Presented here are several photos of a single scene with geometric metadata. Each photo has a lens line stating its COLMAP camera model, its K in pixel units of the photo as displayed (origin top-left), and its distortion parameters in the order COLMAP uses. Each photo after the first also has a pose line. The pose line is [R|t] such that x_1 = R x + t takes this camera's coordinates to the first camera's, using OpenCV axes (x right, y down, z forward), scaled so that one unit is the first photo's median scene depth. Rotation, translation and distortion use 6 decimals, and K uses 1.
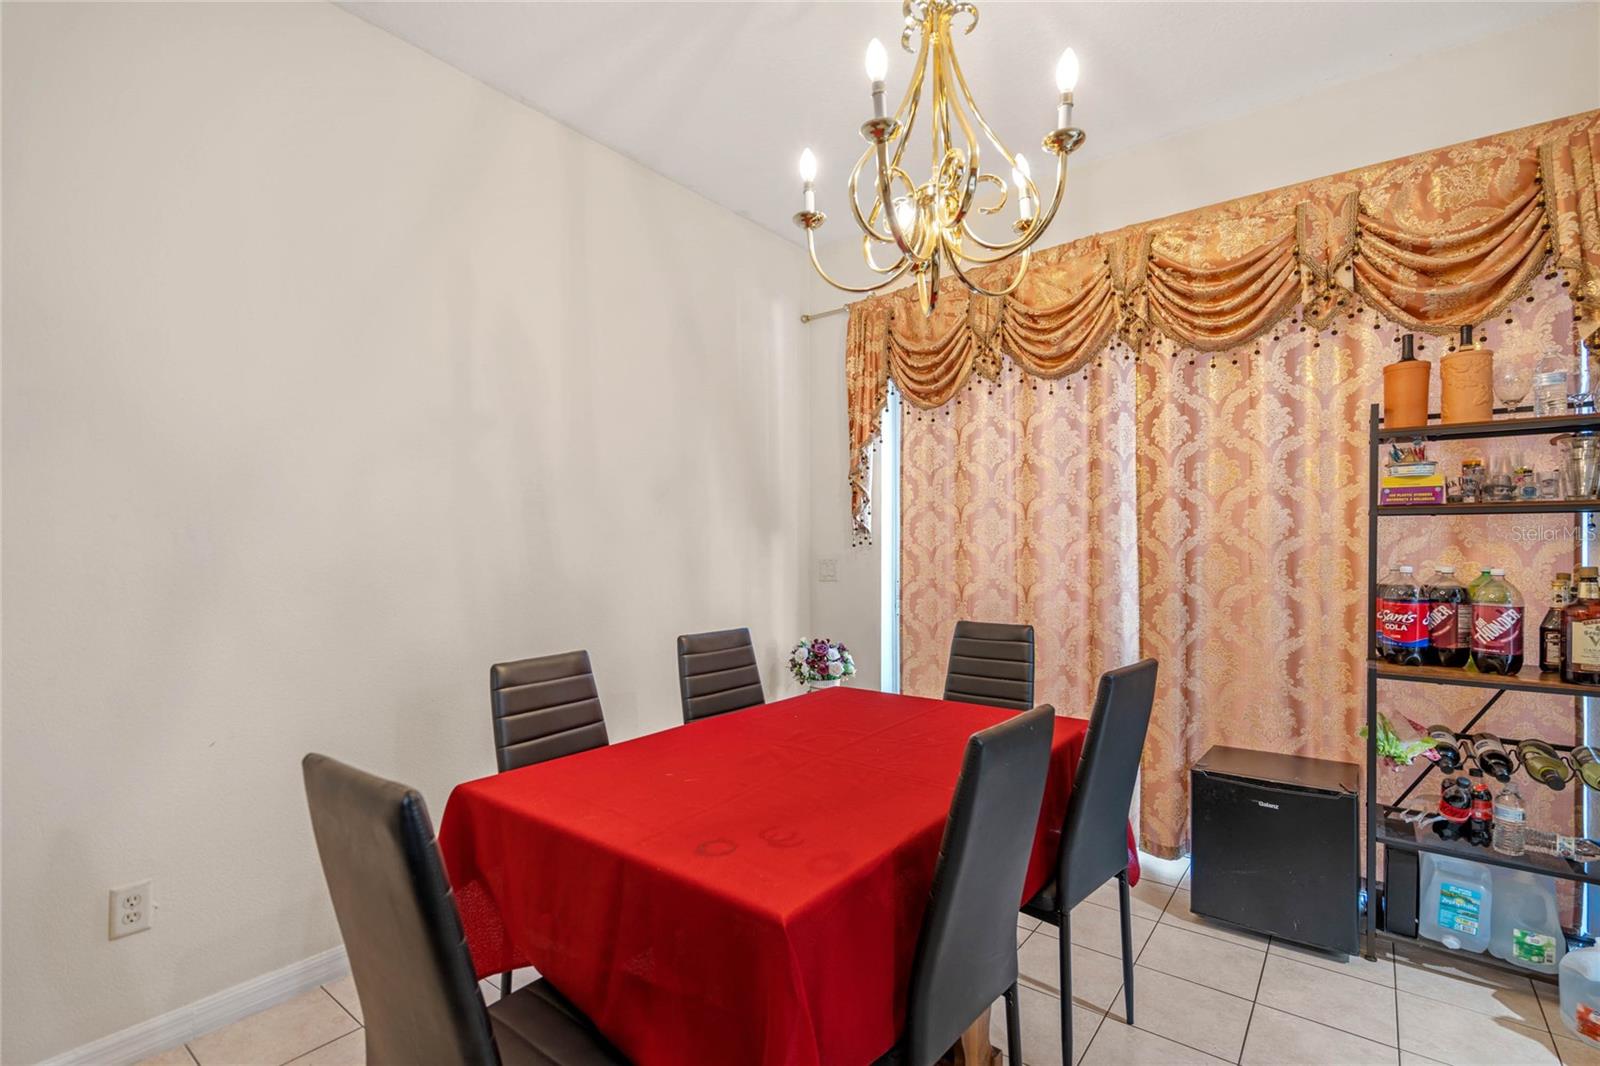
lens RADIAL K [[736.9, 0, 799.6], [0, 736.9, 539.8], [0, 0, 1]] dist [0.005638, 0.000498]
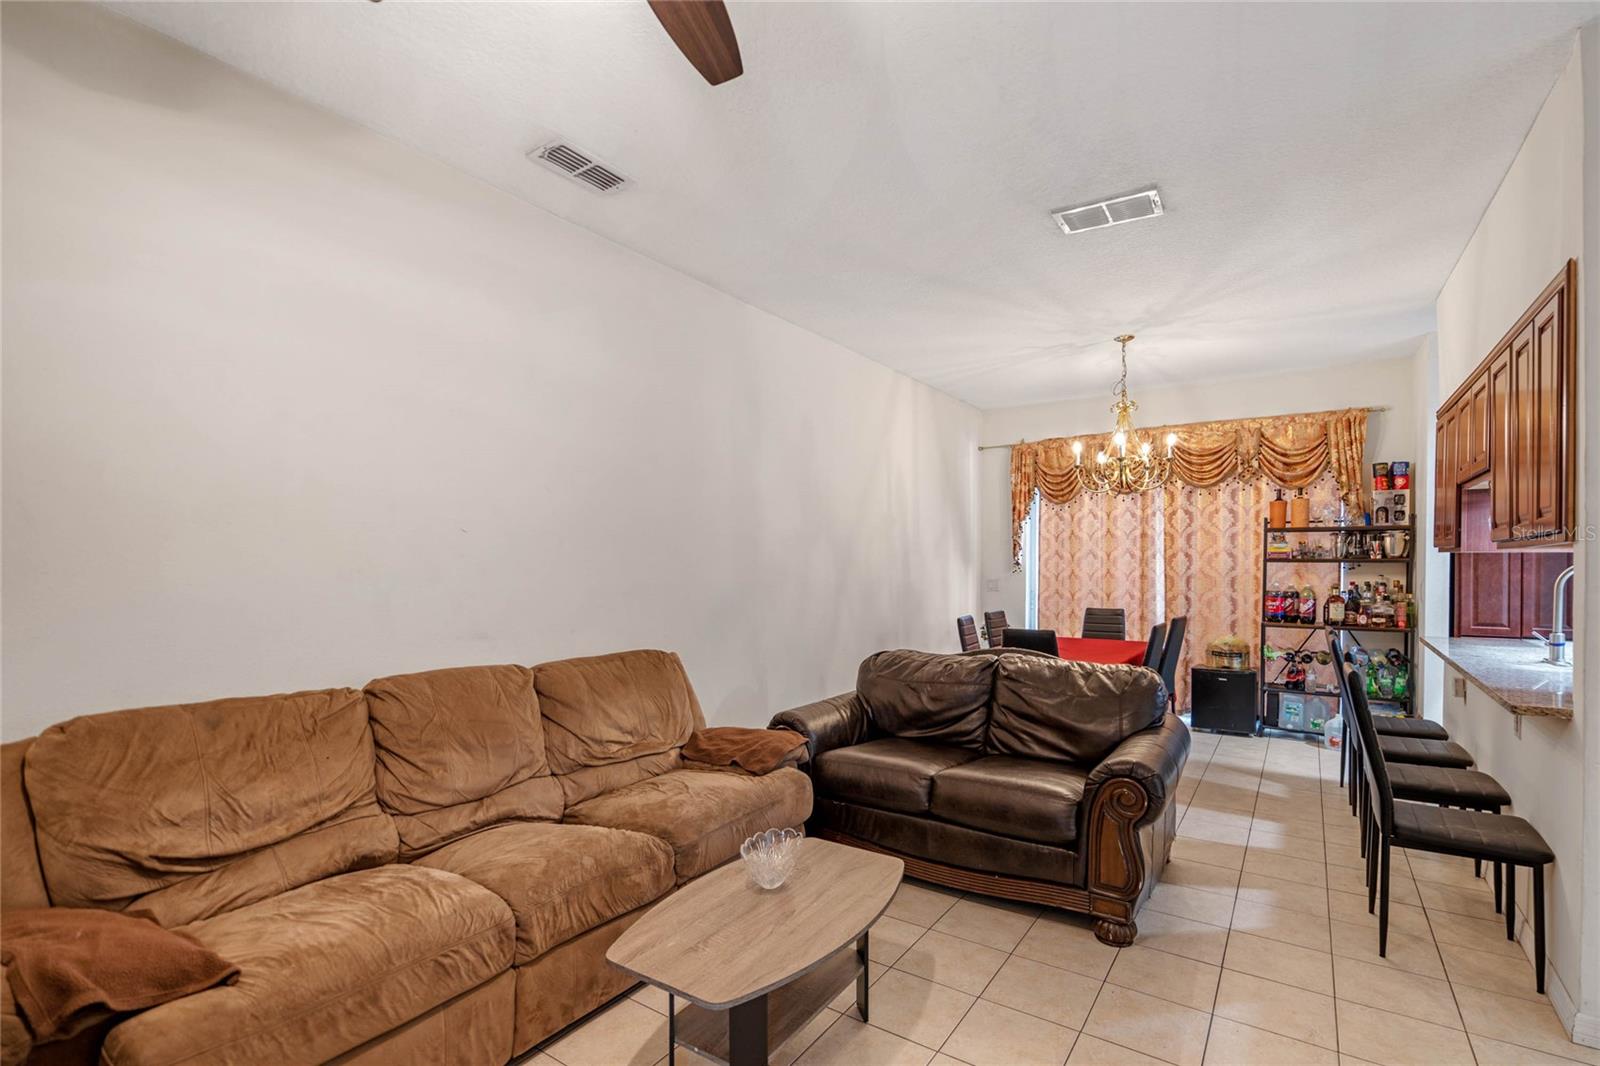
lens RADIAL K [[736.9, 0, 807.0], [0, 736.9, 565.8], [0, 0, 1]] dist [0.005638, 0.000498]
pose [[0.997249, 0.003969, 0.074013, -0.840233], [-0.004822, 0.999924, 0.011346, -0.038689], [-0.073963, -0.011672, 0.997193, -1.214304]]
